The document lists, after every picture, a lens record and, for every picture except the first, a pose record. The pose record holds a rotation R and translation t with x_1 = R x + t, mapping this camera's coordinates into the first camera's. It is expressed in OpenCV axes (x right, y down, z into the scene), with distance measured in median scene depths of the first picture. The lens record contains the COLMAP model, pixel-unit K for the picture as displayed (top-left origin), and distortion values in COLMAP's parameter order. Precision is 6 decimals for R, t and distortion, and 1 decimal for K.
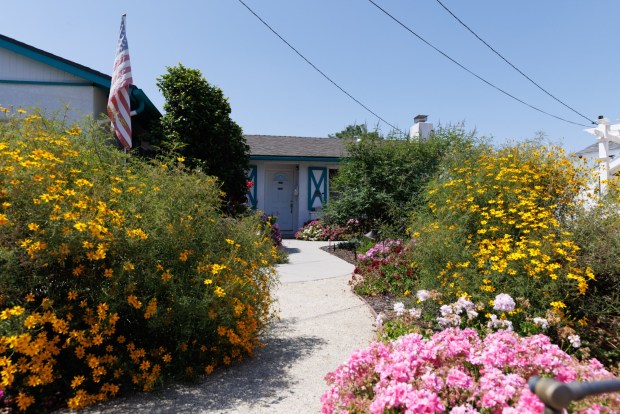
lens RADIAL K [[304.8, 0, 310.0], [0, 304.8, 207.0], [0, 0, 1]] dist [0.000083, -0.000017]
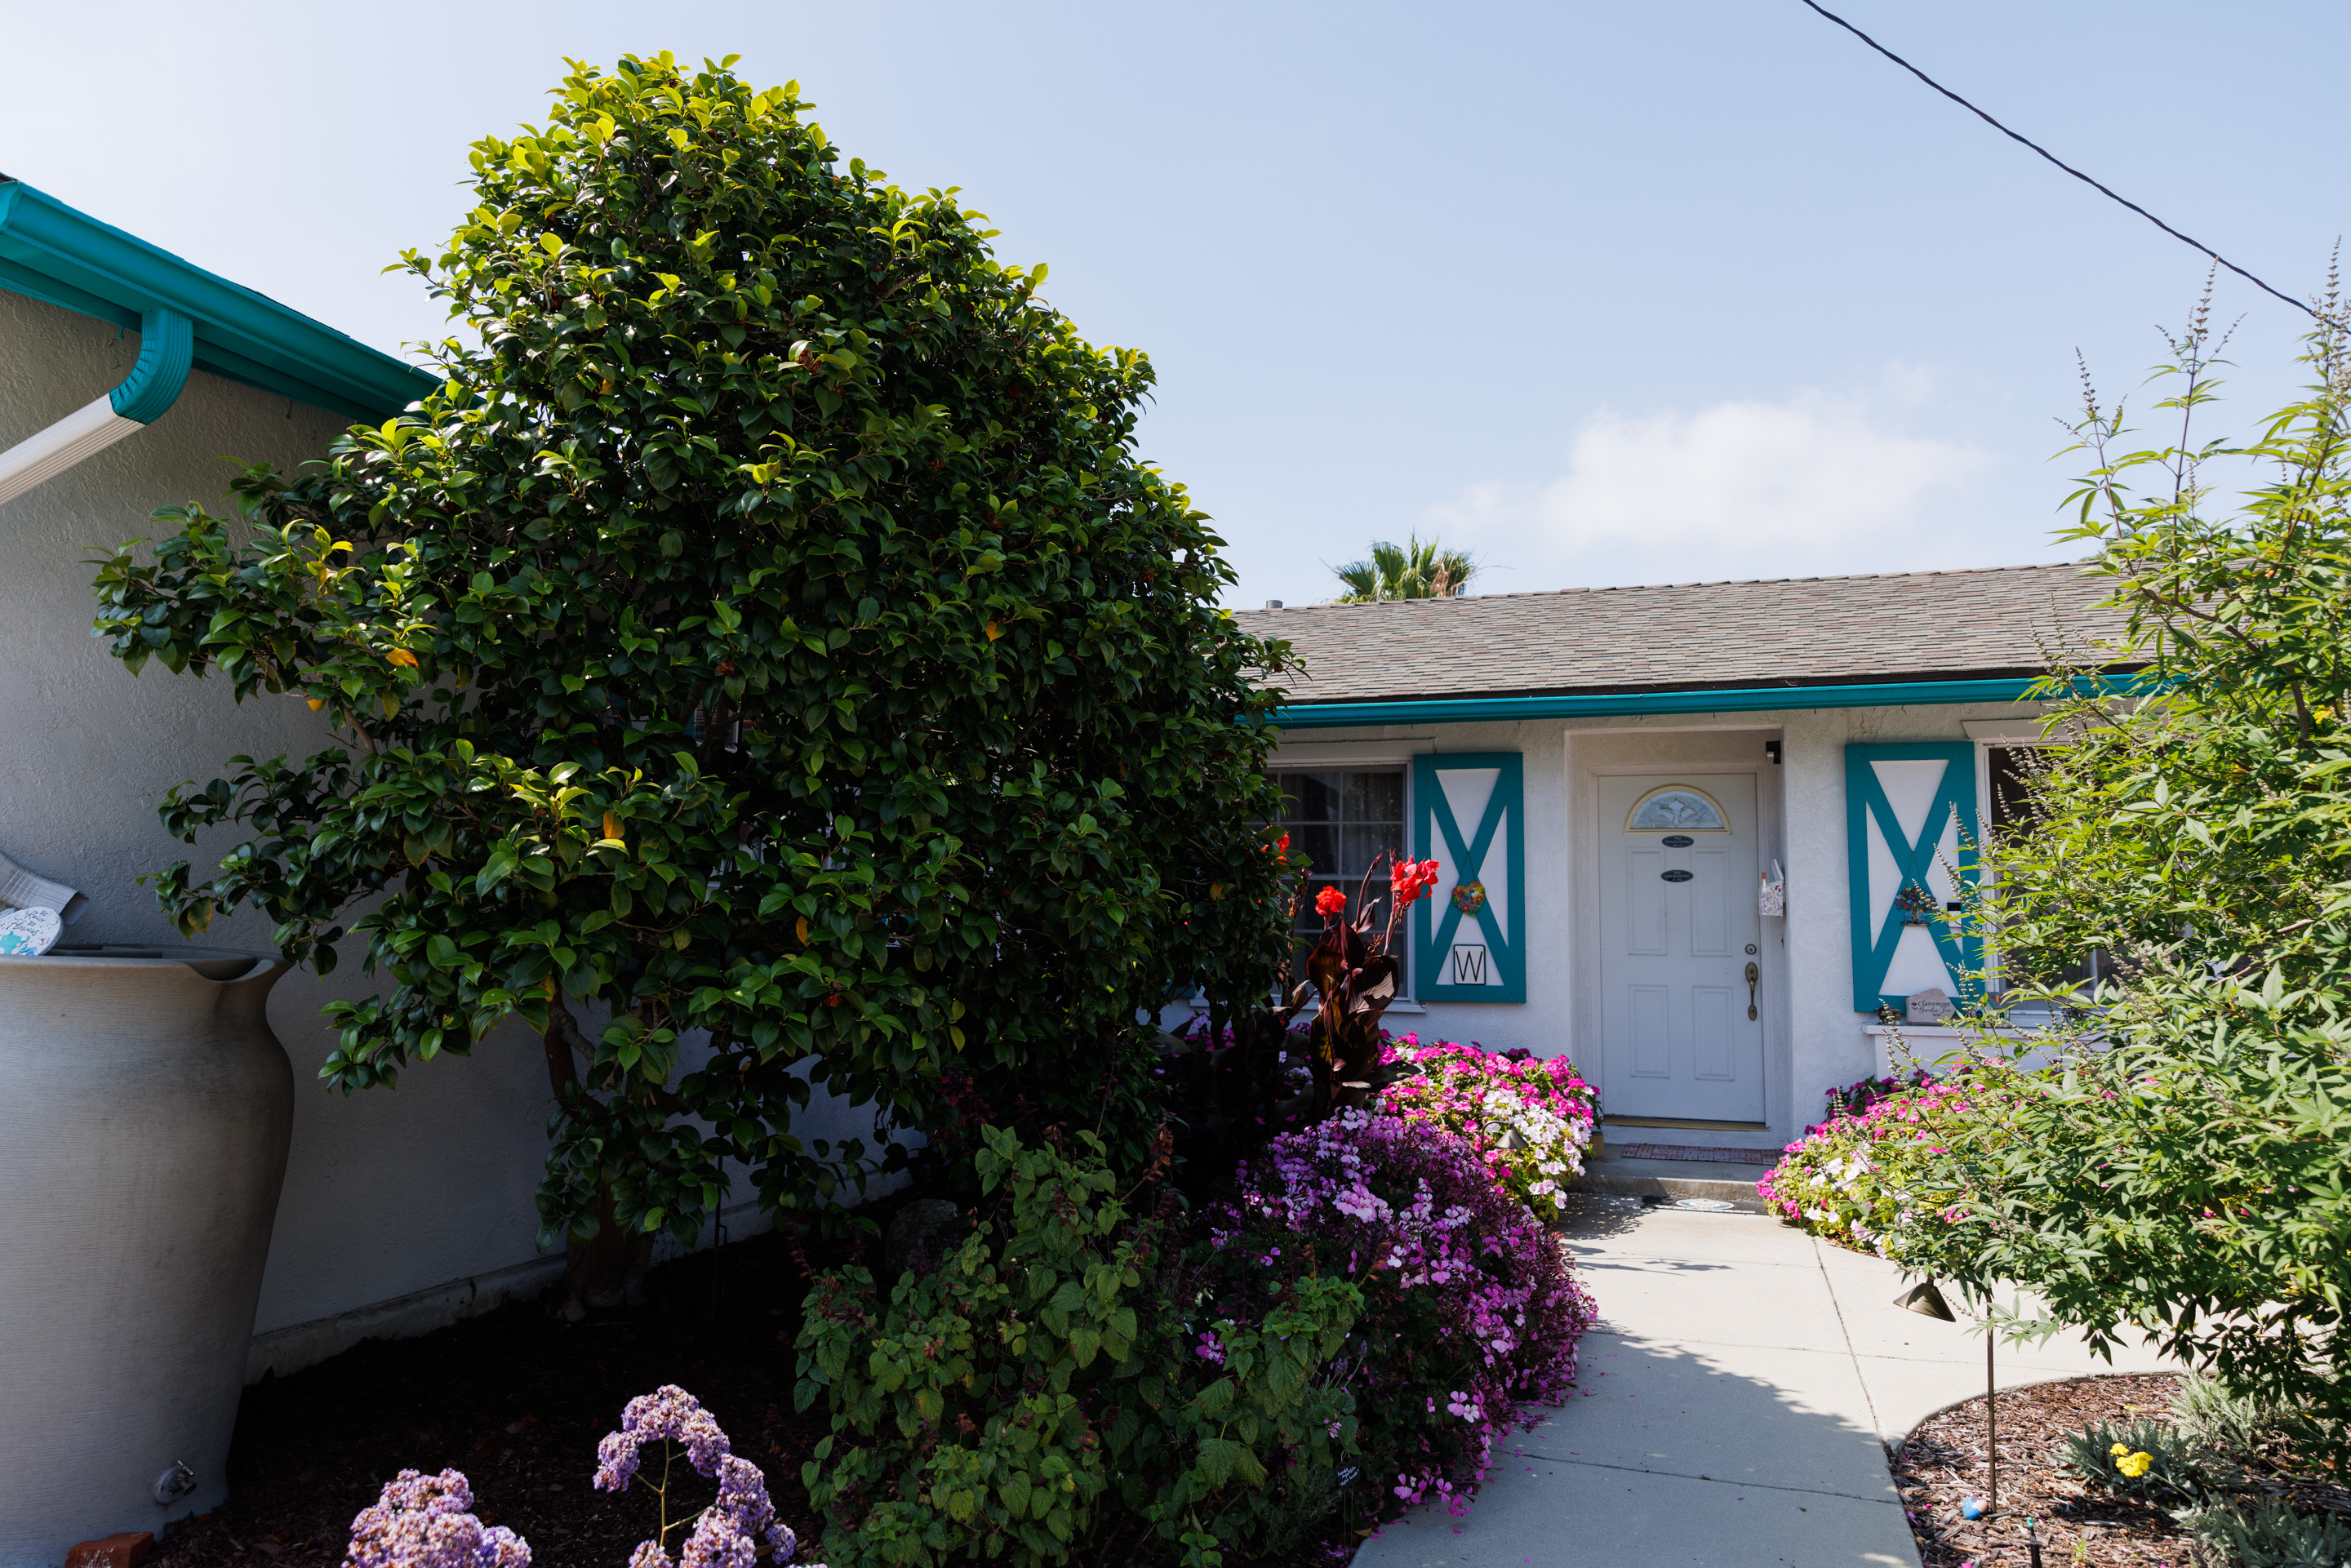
lens RADIAL K [[1564.5, 0, 1175.5], [0, 1564.5, 784.0], [0, 0, 1]] dist [0.003155, 0.000398]
pose [[0.910799, -0.041833, -0.410725, 0.011494], [-0.004119, 0.993883, -0.110363, -0.016643], [0.412829, 0.102210, 0.905055, 0.104498]]
